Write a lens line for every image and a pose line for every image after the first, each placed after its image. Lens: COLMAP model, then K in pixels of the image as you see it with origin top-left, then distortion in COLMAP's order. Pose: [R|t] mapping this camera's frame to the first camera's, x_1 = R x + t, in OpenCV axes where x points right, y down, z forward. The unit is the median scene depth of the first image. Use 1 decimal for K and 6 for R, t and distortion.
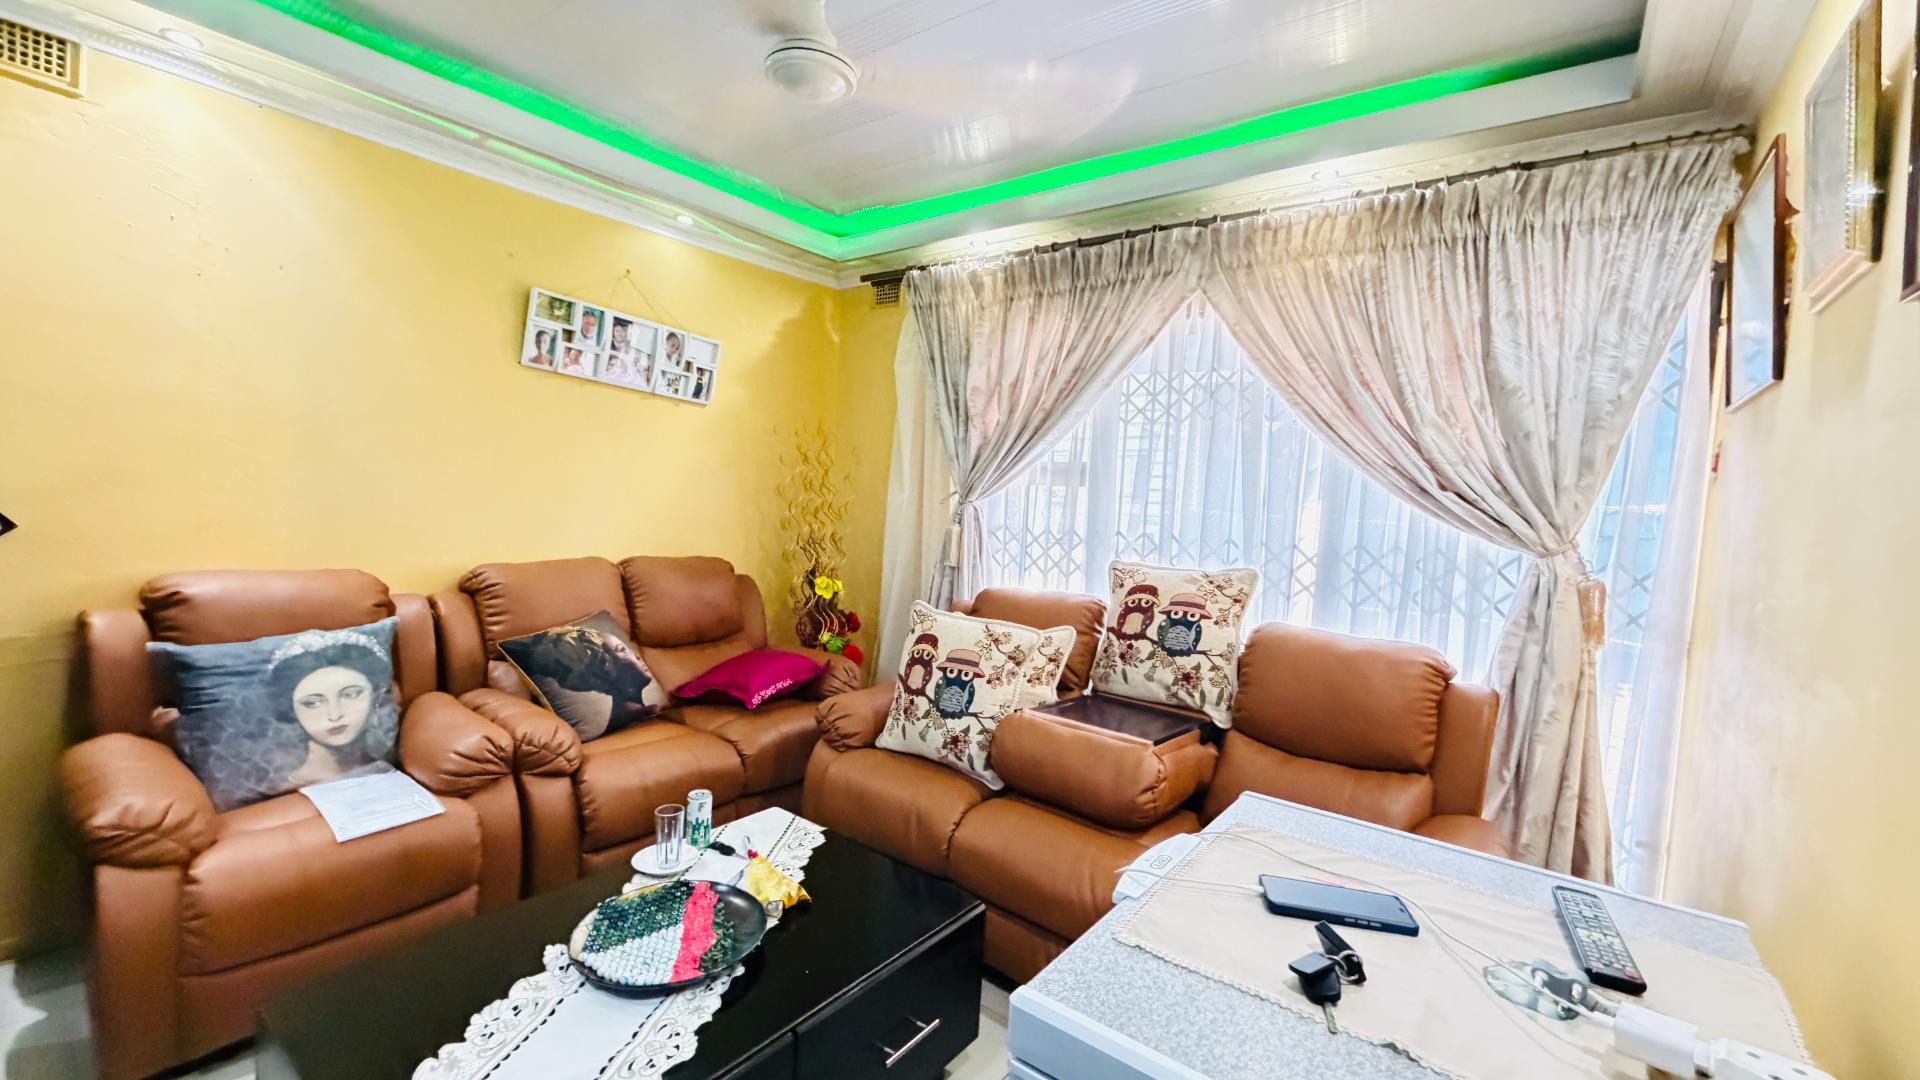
lens RADIAL K [[766.3, 0, 957.8], [0, 766.3, 540.0], [0, 0, 1]] dist [0.000831, -0.000057]
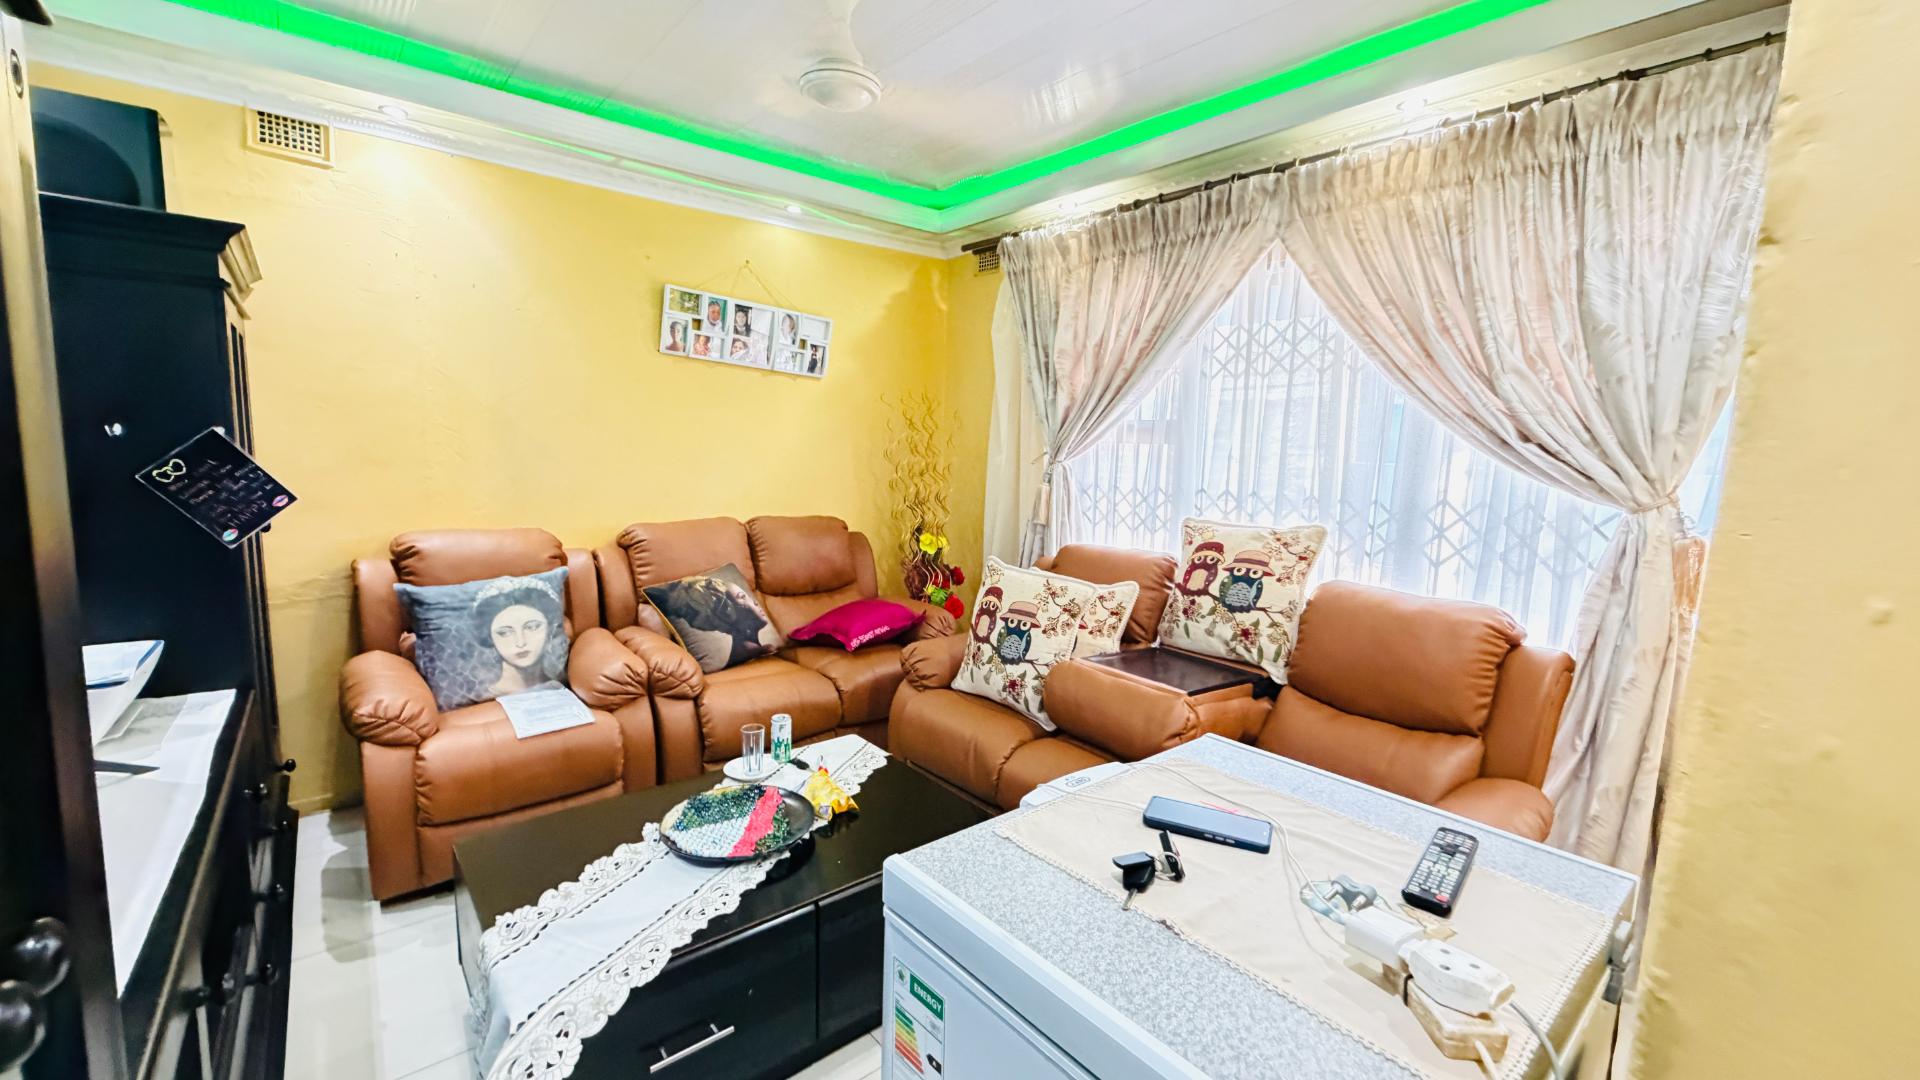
lens RADIAL K [[766.3, 0, 957.8], [0, 766.3, 540.0], [0, 0, 1]] dist [0.000831, -0.000057]
pose [[0.976266, 0.001223, -0.216572, 0.148587], [0.011151, 0.998374, 0.055903, -0.004794], [0.216288, -0.056991, 0.974665, -0.064202]]
